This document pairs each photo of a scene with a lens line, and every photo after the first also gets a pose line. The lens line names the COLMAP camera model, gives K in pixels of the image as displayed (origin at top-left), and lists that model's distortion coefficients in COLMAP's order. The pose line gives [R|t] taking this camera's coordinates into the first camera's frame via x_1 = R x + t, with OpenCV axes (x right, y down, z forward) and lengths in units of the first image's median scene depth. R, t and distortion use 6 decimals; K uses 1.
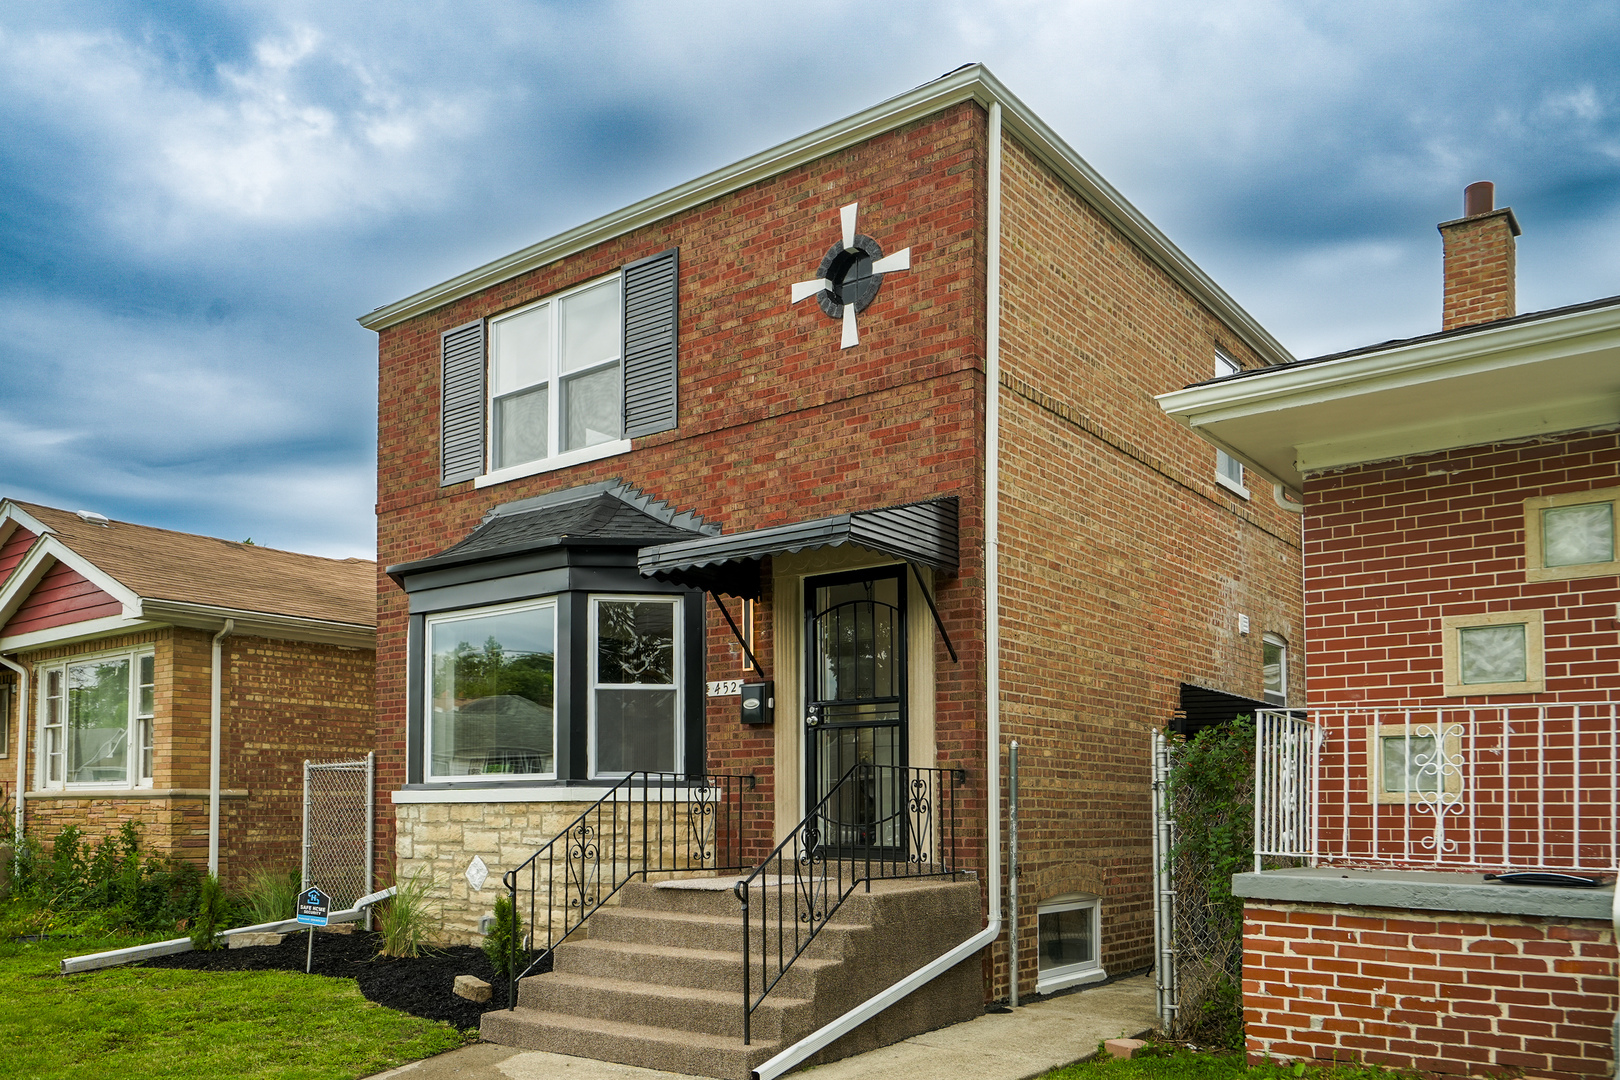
lens RADIAL K [[1237.5, 0, 810.0], [0, 1237.5, 540.0], [0, 0, 1]] dist [0.011608, -0.006739]
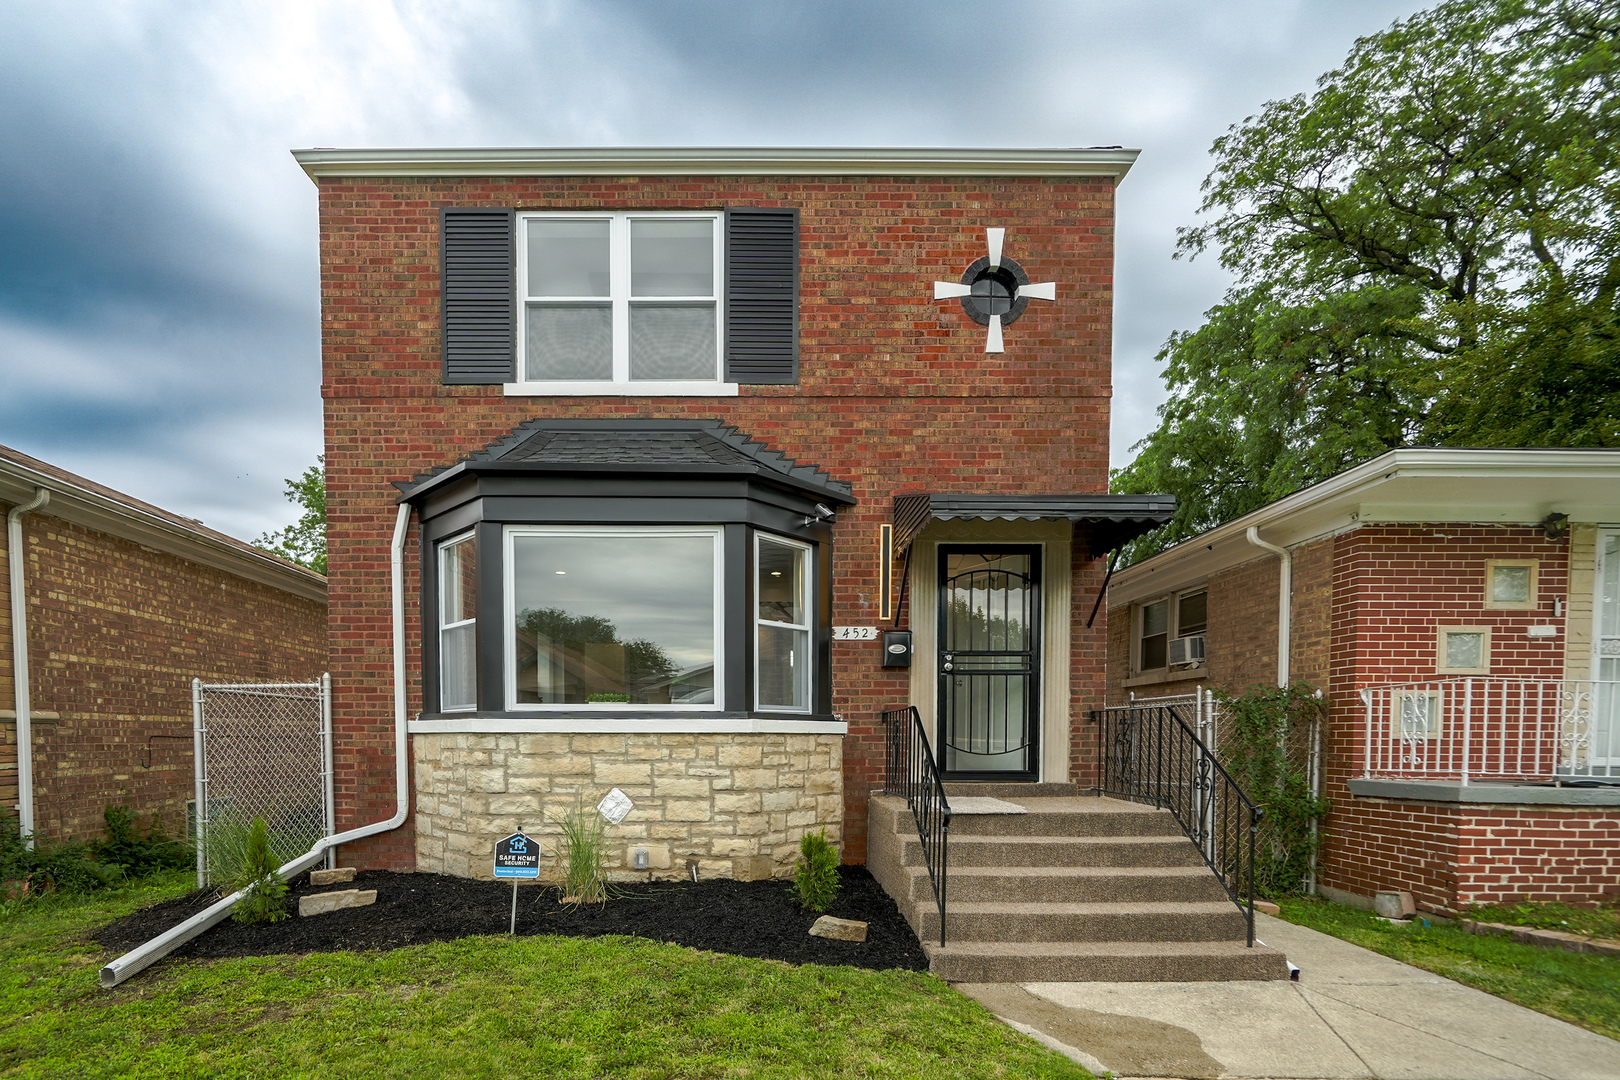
lens RADIAL K [[824.9, 0, 808.5], [0, 824.9, 654.5], [0, 0, 1]] dist [-0.003125, 0.000875]
pose [[0.797205, 0.063090, 0.600403, -0.544778], [-0.132401, 0.988584, 0.071920, 0.091155], [-0.589011, -0.136829, 0.796457, 0.435052]]
